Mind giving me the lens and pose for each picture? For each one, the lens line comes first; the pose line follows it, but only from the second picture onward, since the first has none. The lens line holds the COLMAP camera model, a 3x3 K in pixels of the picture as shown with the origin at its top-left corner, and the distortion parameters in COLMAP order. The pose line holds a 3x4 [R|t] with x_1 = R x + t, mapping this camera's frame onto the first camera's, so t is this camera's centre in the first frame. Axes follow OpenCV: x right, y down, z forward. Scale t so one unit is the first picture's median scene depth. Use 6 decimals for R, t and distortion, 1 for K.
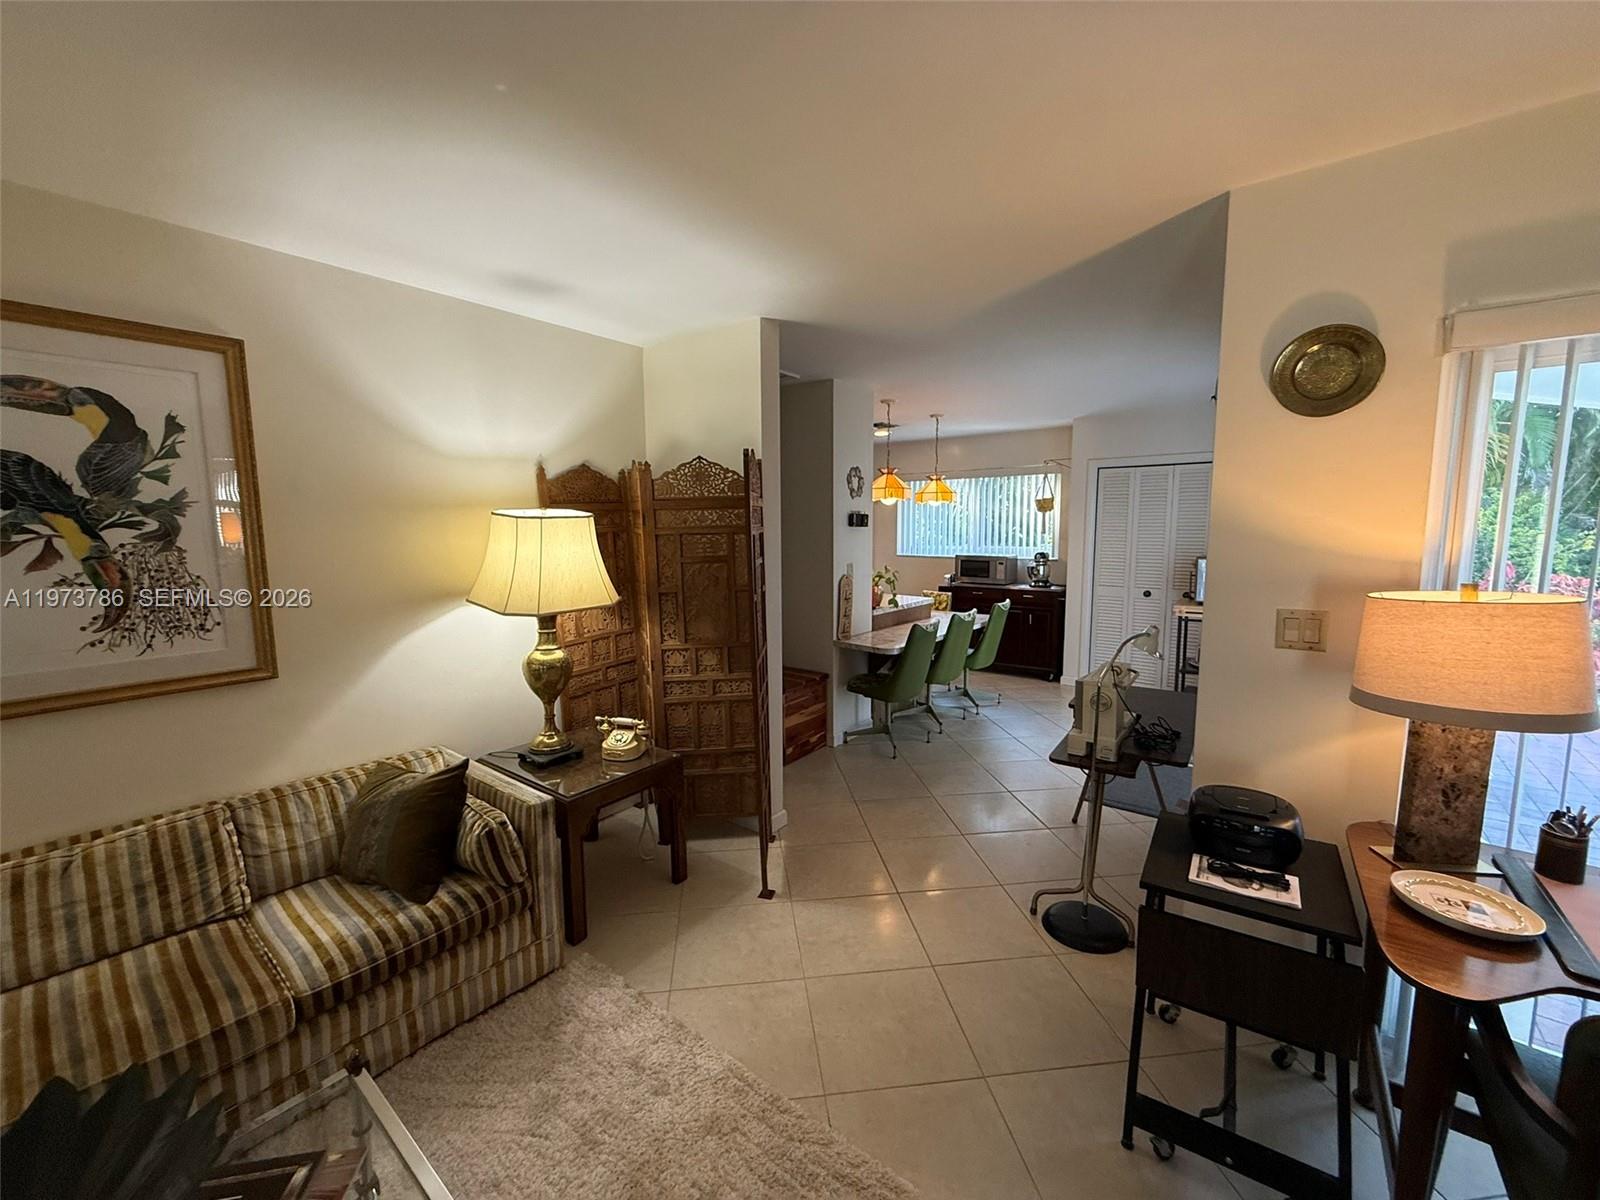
lens RADIAL K [[637.9, 0, 803.1], [0, 637.9, 591.9], [0, 0, 1]] dist [-0.002911, 0.000561]
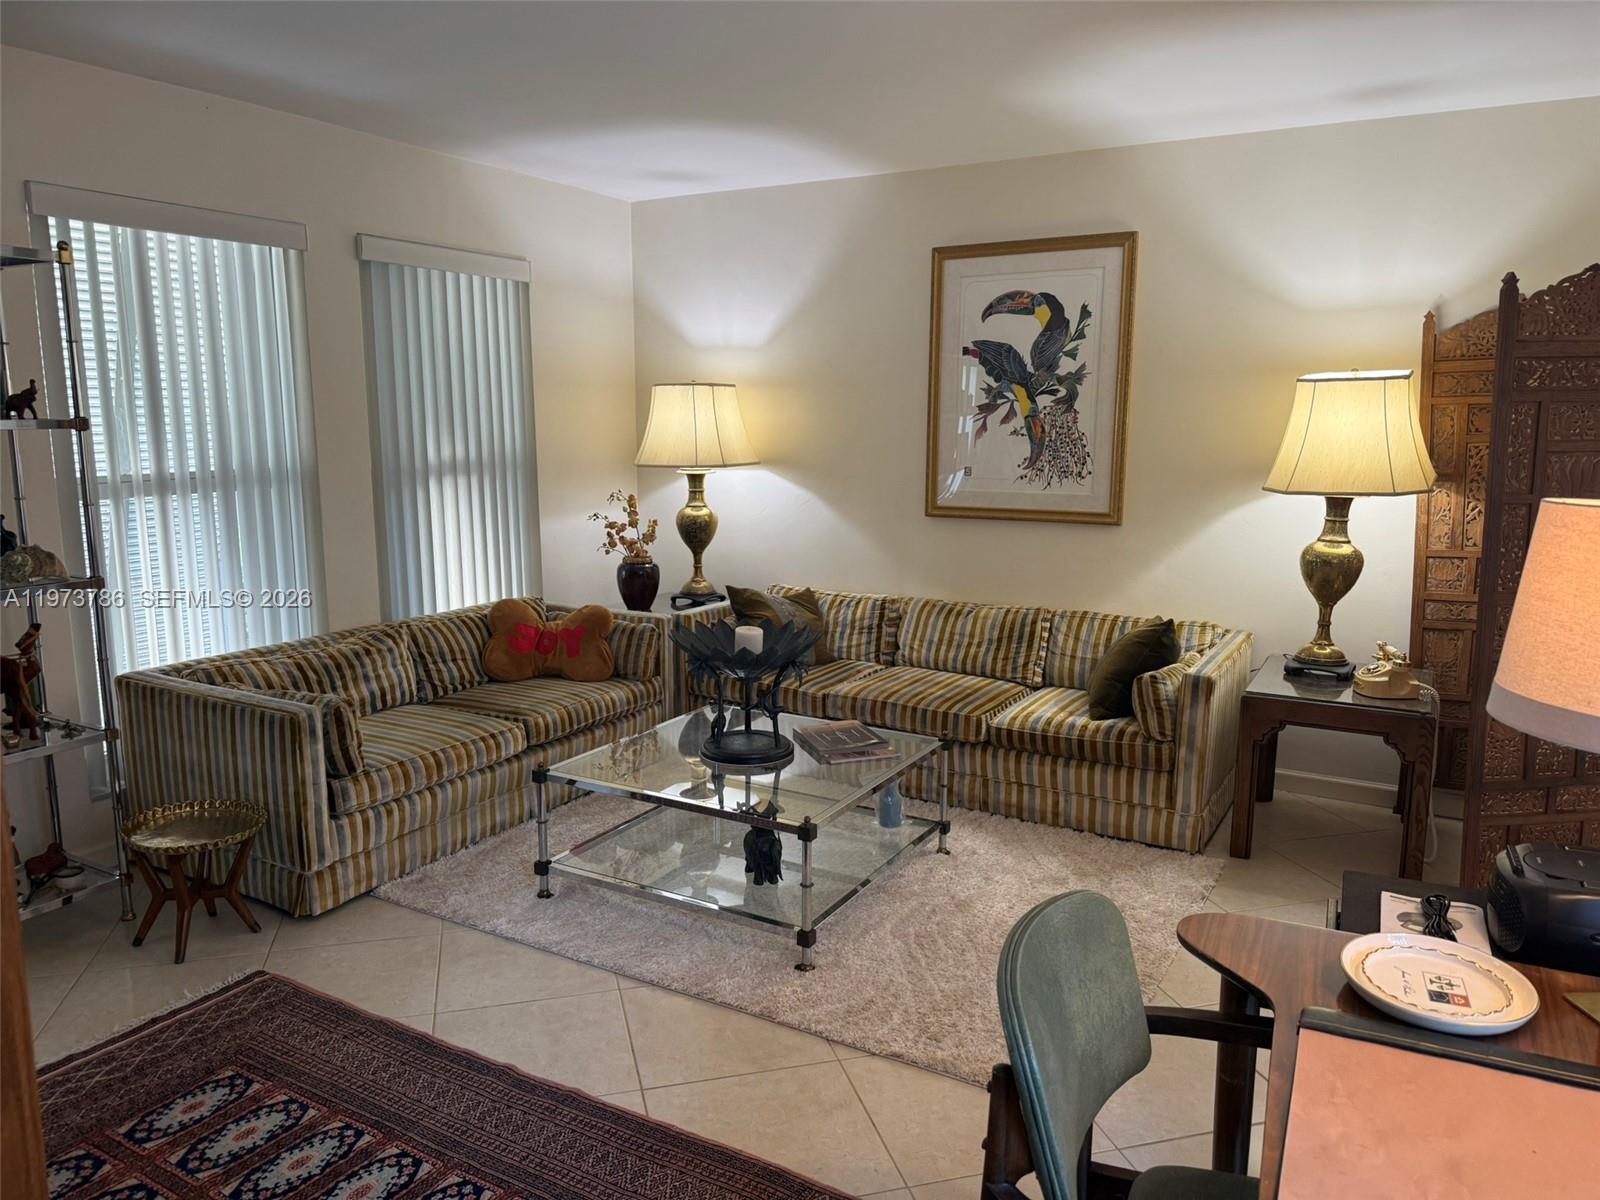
lens RADIAL K [[1123.8, 0, 802.0], [0, 1123.8, 600.5], [0, 0, 1]] dist [0.007926, -0.012712]
pose [[0.141932, 0.170367, -0.975105, 1.250439], [-0.100849, 0.982441, 0.156969, 0.007636], [0.984726, 0.076059, 0.156621, 0.137904]]
